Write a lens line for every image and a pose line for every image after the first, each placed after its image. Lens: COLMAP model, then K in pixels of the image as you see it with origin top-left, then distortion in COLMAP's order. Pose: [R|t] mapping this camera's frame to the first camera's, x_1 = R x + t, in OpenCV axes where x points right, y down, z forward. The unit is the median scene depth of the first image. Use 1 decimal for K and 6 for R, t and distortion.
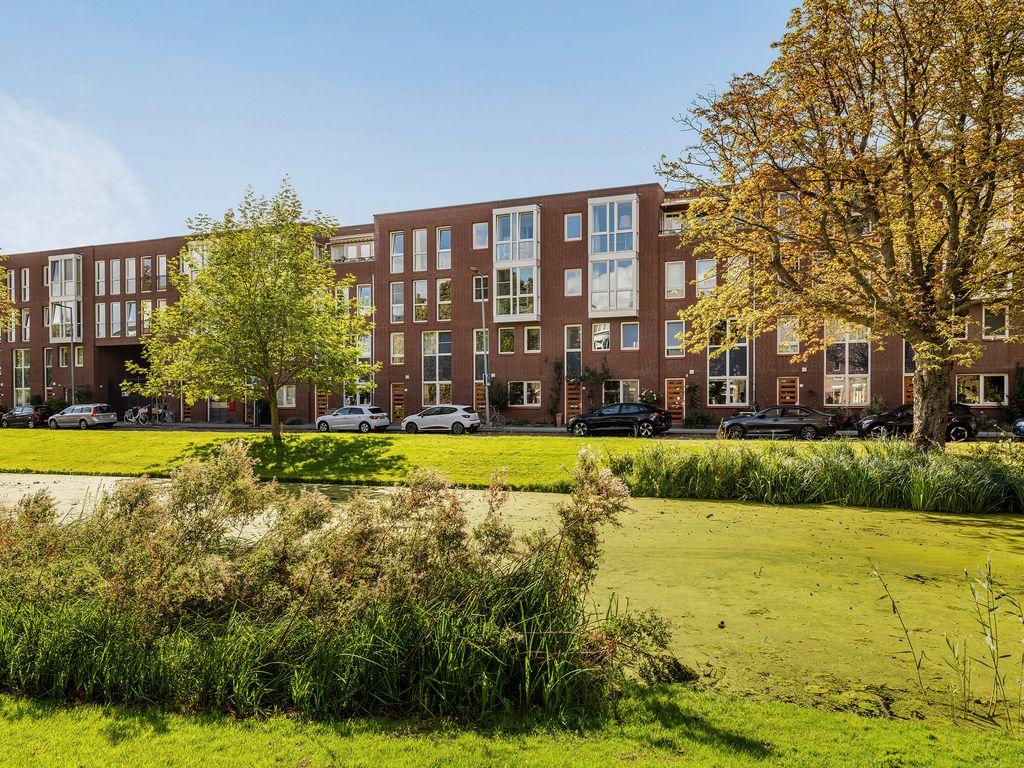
lens RADIAL K [[1257.5, 0, 512.0], [0, 1257.5, 385.1], [0, 0, 1]] dist [-0.014322, 0.000000]
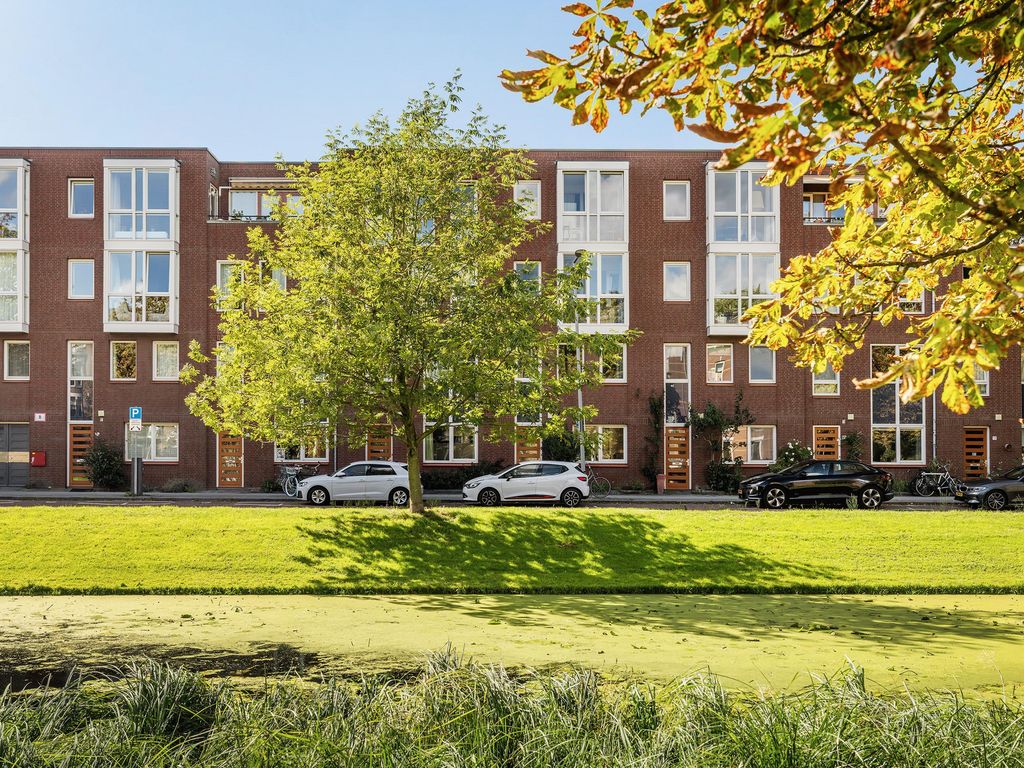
lens RADIAL K [[1608.6, 0, 512.1], [0, 1608.6, 383.3], [0, 0, 1]] dist [-0.088026, 0.000000]
pose [[0.835118, 0.033376, 0.549057, -0.494909], [-0.015747, 0.999199, -0.036789, 0.006632], [-0.549846, 0.022077, 0.834975, 0.320524]]
